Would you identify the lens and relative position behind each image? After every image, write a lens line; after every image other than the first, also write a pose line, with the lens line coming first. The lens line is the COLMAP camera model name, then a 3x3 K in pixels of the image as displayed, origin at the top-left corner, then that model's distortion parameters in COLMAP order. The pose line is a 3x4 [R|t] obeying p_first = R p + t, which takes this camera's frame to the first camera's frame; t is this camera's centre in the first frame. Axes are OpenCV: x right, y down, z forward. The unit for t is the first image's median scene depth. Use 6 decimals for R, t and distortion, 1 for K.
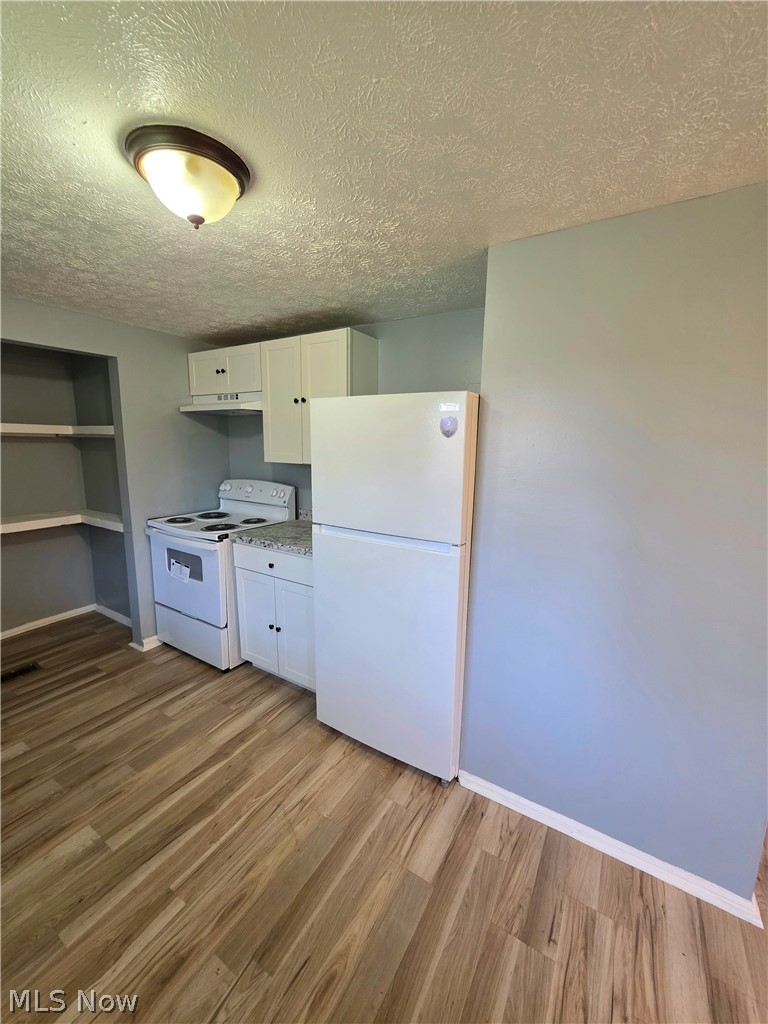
lens RADIAL K [[410.7, 0, 383.9], [0, 410.7, 509.0], [0, 0, 1]] dist [-0.001861, -0.000117]
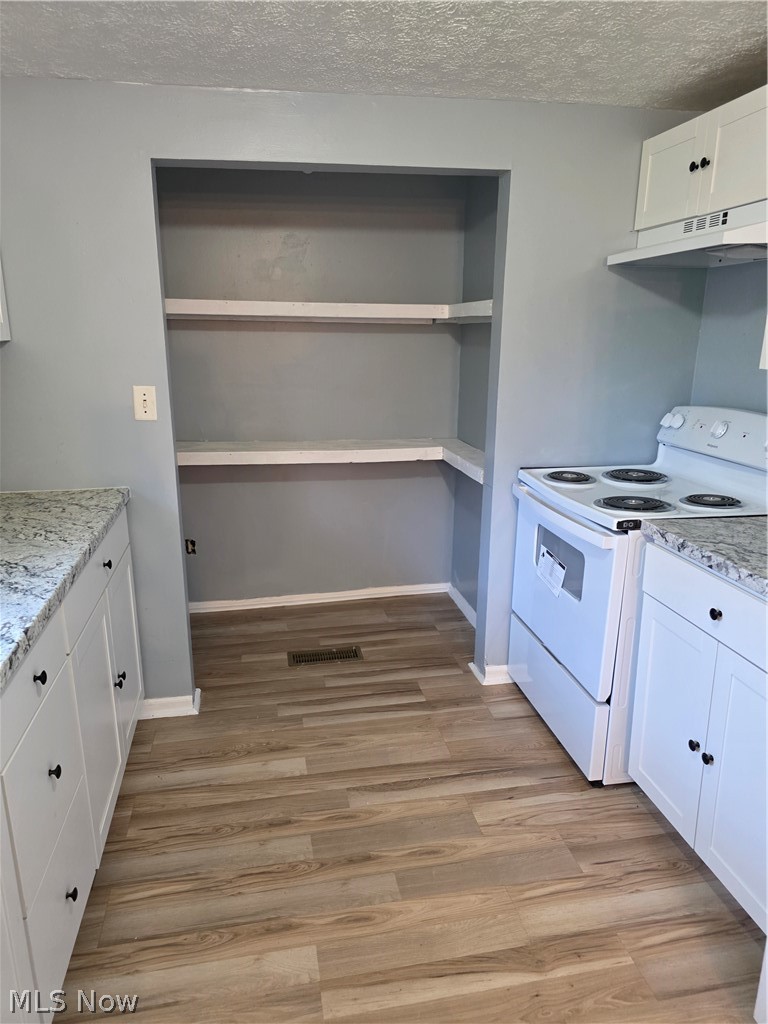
lens RADIAL K [[685.3, 0, 381.8], [0, 685.3, 521.3], [0, 0, 1]] dist [0.042439, -0.024311]
pose [[0.669609, 0.185864, -0.719081, -0.005281], [-0.112735, 0.982398, 0.148946, -0.023637], [0.734108, -0.018670, 0.678776, 0.229676]]
